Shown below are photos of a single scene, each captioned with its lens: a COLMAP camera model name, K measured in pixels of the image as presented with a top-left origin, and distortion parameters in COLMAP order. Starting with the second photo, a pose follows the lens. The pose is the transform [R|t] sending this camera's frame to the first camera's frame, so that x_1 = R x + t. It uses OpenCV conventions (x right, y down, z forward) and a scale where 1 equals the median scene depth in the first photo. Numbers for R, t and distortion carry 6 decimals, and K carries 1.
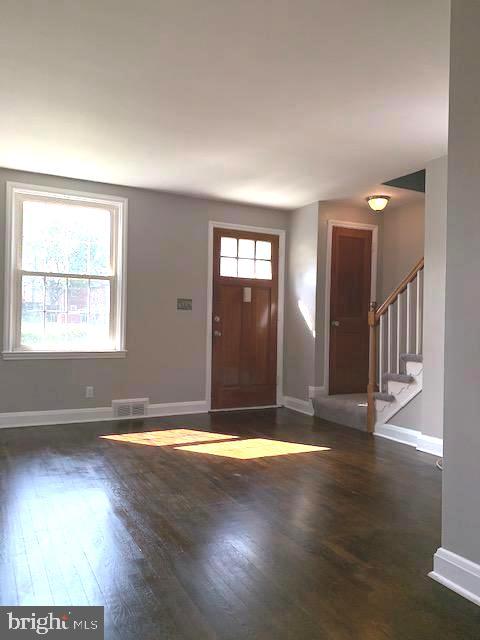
lens RADIAL K [[509.4, 0, 240.0], [0, 509.4, 320.0], [0, 0, 1]] dist [0.102377, -0.107143]
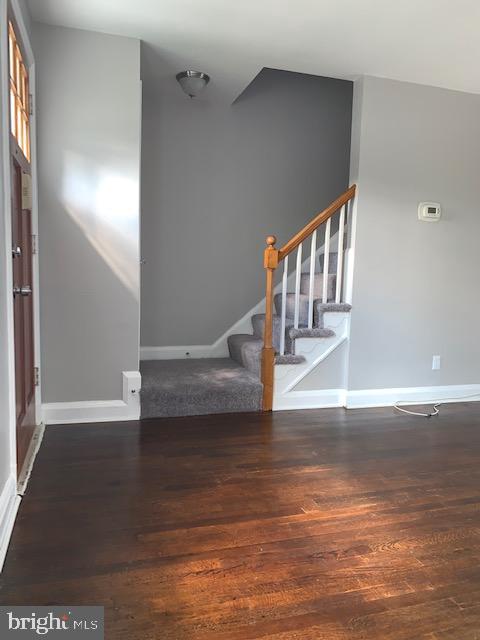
lens RADIAL K [[509.4, 0, 240.0], [0, 509.4, 320.0], [0, 0, 1]] dist [0.102377, -0.107143]
pose [[0.148671, -0.121529, 0.981391, -0.506938], [-0.036713, 0.991057, 0.128287, -0.010413], [-0.988205, -0.055102, 0.142880, 0.981537]]
